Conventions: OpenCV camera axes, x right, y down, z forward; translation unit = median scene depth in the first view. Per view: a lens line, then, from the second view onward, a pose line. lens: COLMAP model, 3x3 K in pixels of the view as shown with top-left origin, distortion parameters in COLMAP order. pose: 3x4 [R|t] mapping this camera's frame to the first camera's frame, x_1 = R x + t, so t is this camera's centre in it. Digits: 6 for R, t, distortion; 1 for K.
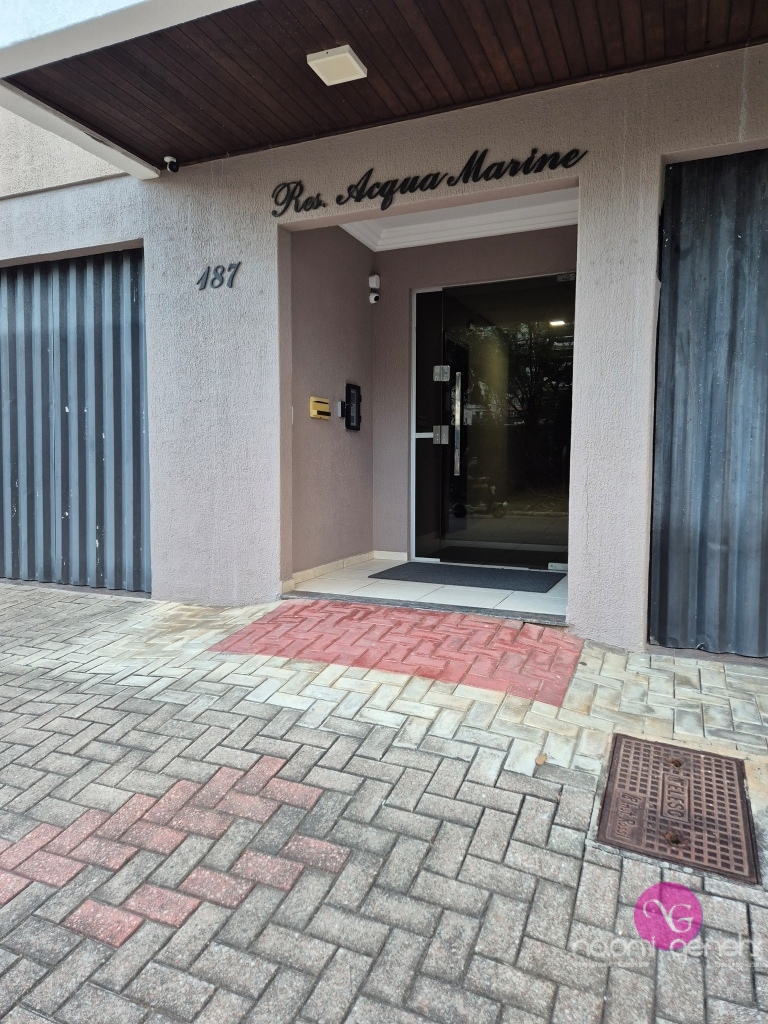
lens RADIAL K [[685.3, 0, 380.5], [0, 685.3, 503.9], [0, 0, 1]] dist [0.070738, -0.048969]
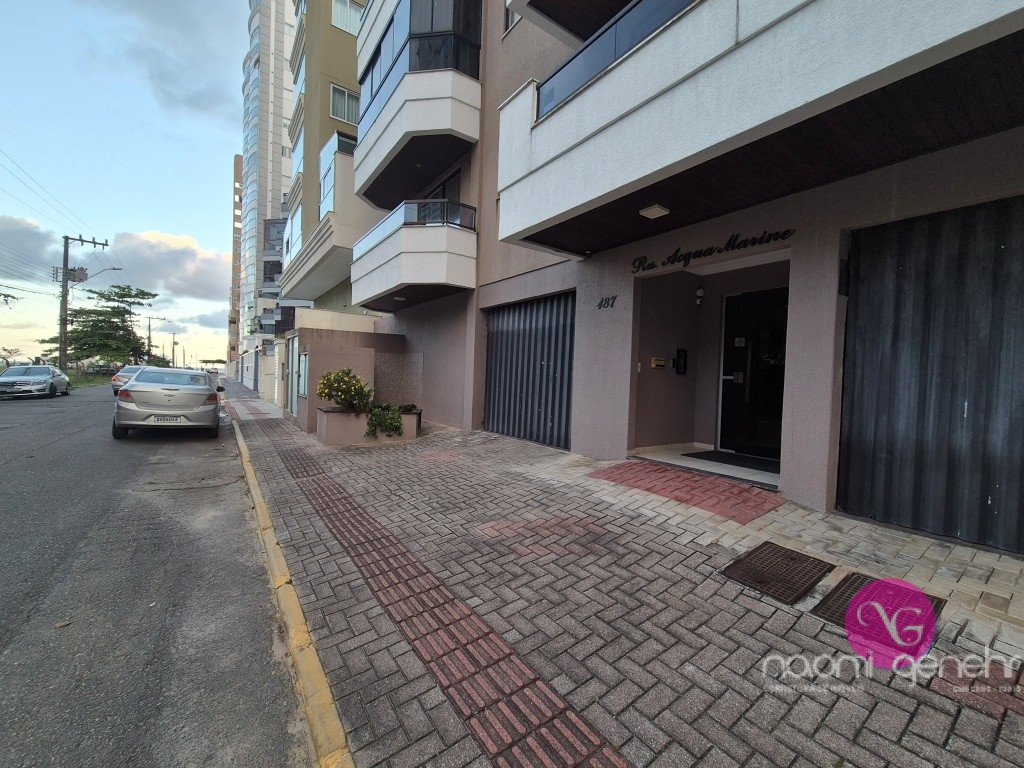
lens RADIAL K [[421.0, 0, 514.3], [0, 421.0, 388.0], [0, 0, 1]] dist [-0.002687, 0.000028]
pose [[0.859800, 0.037549, -0.509249, 0.243167], [-0.063226, 0.997447, -0.033202, -0.008766], [0.506702, 0.060745, 0.859979, -0.302655]]
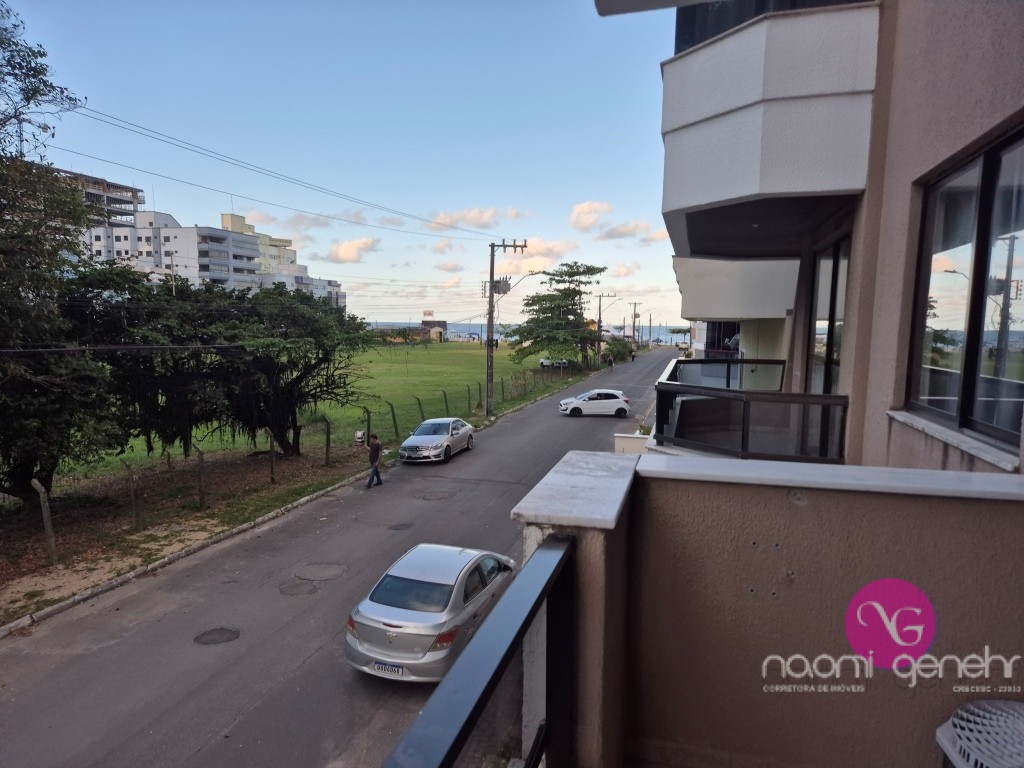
lens RADIAL K [[685.3, 0, 513.4], [0, 685.3, 378.7], [0, 0, 1]] dist [0.070738, -0.048969]
pose [[0.150291, 0.082729, -0.985174, 0.011271], [-0.082737, 0.994050, 0.070853, -1.202975], [0.985174, 0.070861, 0.156241, 0.771937]]
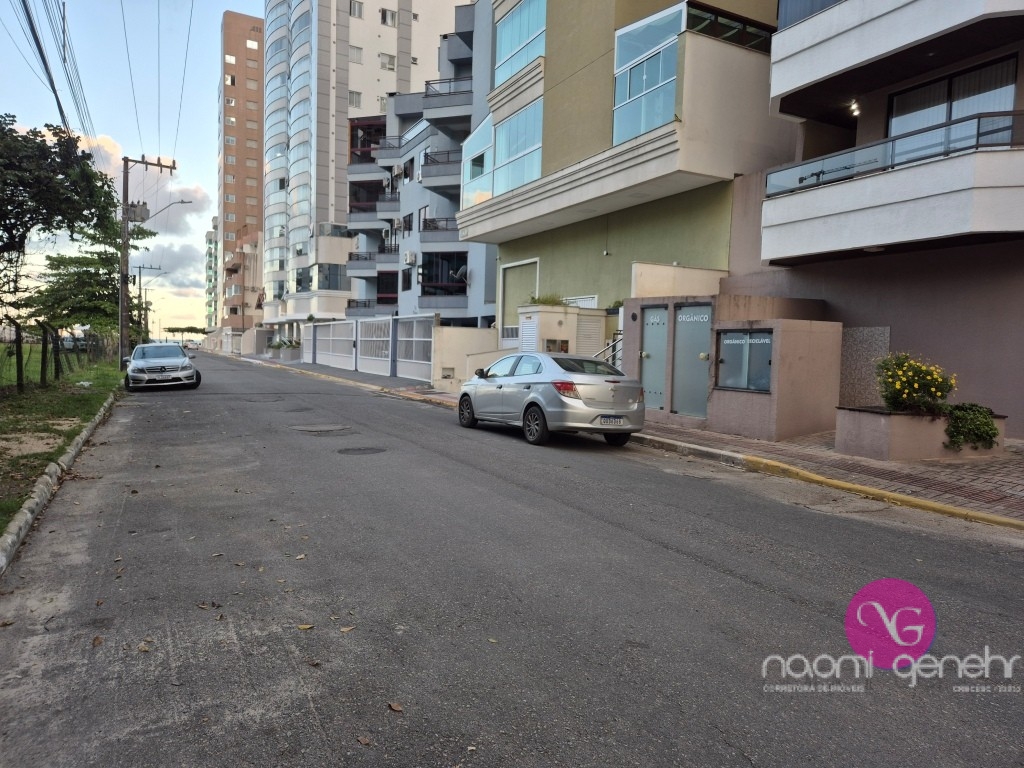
lens RADIAL K [[685.3, 0, 513.4], [0, 685.3, 378.7], [0, 0, 1]] dist [0.070738, -0.048969]
pose [[0.784179, 0.045402, -0.618871, -1.205974], [-0.064953, 0.997847, -0.009099, 0.087494], [0.617125, 0.047333, 0.785440, -1.896035]]
